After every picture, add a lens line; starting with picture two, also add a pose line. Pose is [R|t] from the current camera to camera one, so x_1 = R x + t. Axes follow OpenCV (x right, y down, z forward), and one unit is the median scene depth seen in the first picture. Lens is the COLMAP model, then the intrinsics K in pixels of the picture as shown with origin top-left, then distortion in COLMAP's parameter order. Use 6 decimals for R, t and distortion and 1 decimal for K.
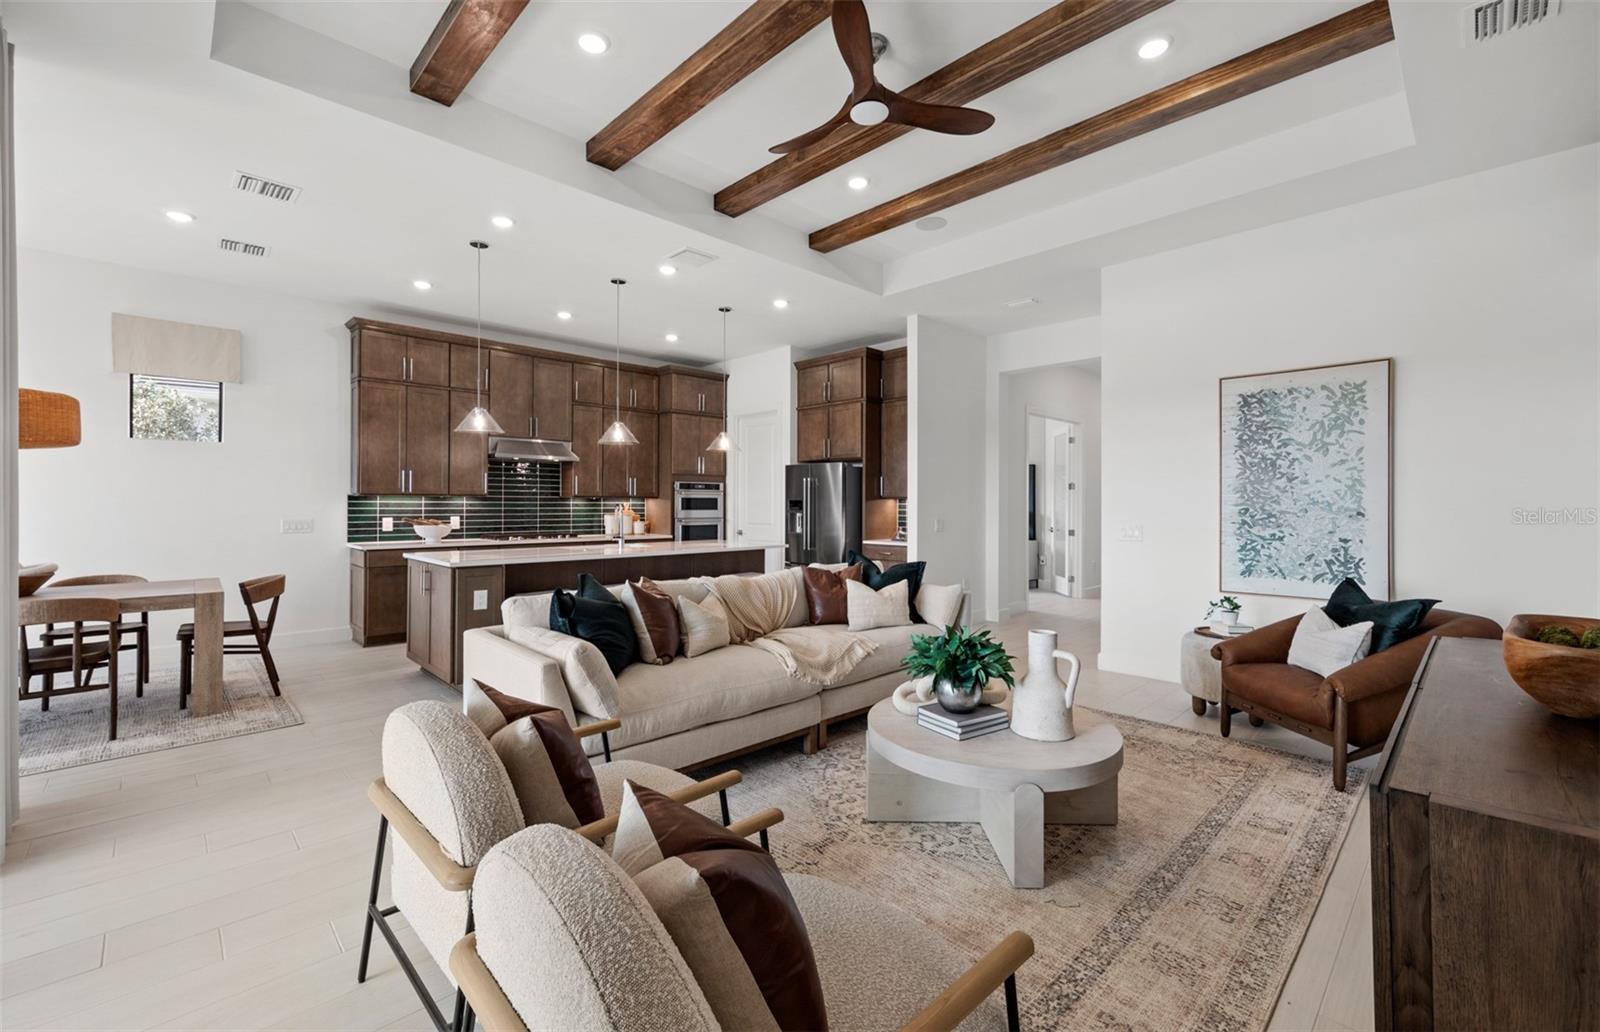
lens RADIAL K [[664.2, 0, 799.0], [0, 664.2, 506.7], [0, 0, 1]] dist [0.011327, -0.001741]
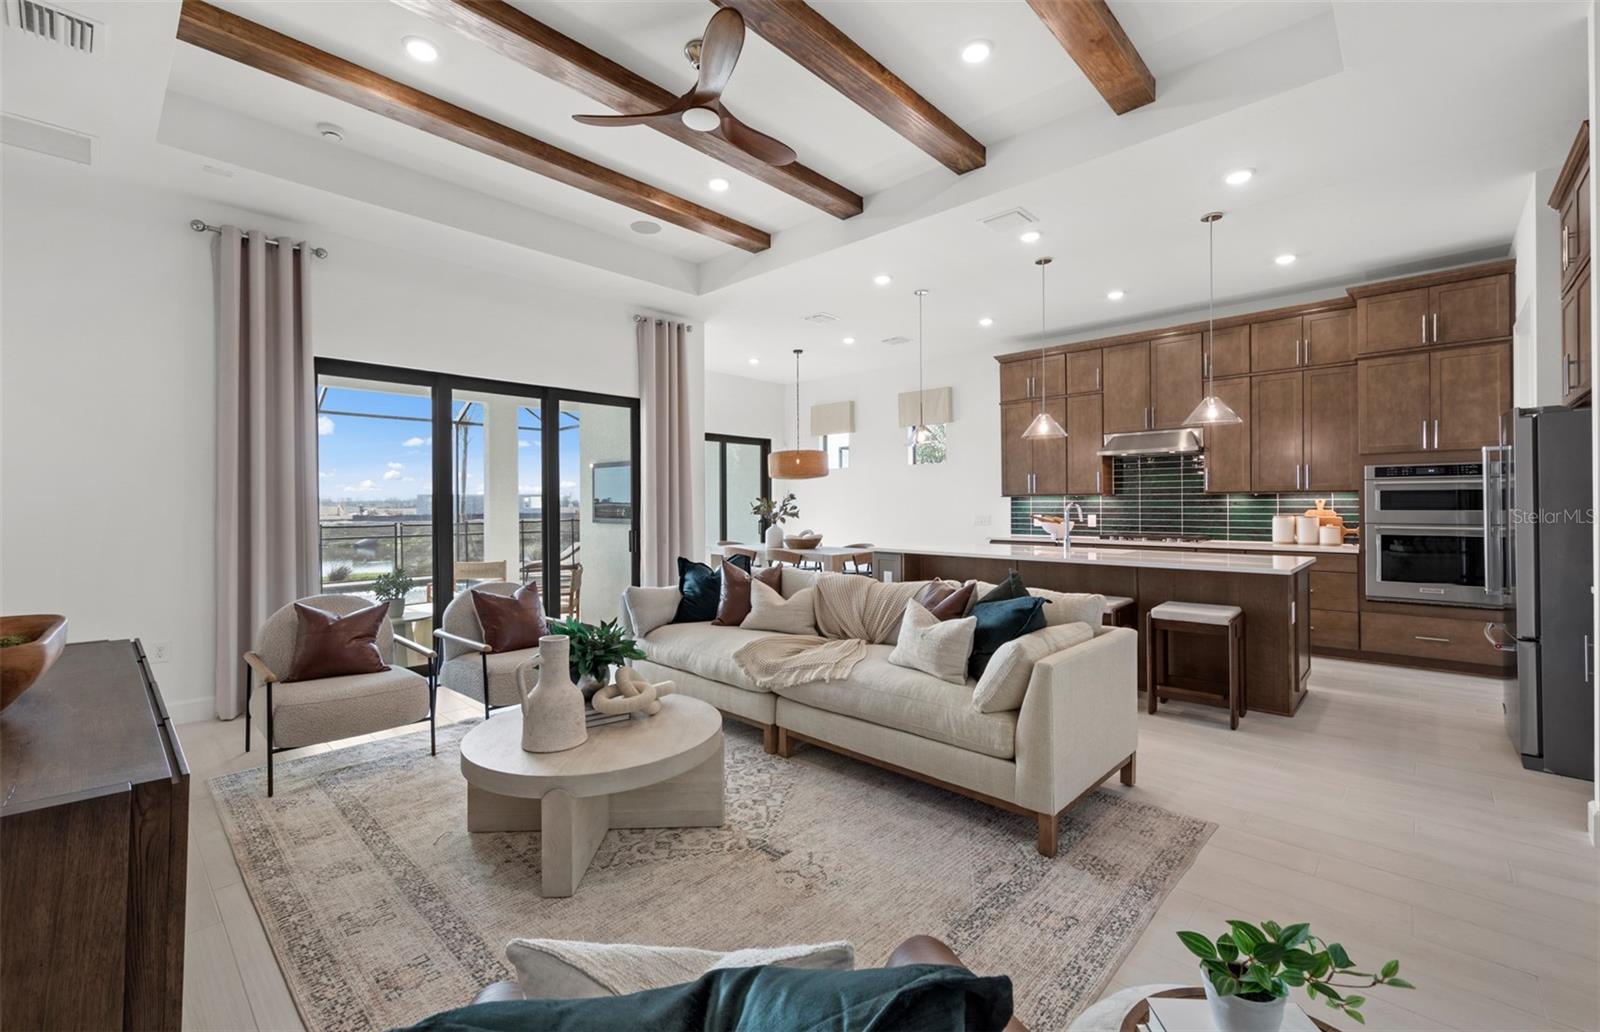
lens RADIAL K [[664.2, 0, 799.4], [0, 664.2, 505.4], [0, 0, 1]] dist [0.011327, -0.001741]
pose [[0.043817, -0.000723, -0.999039, 0.520252], [0.002296, 0.999997, -0.000623, -0.000594], [0.999037, -0.002266, 0.043819, 0.508995]]
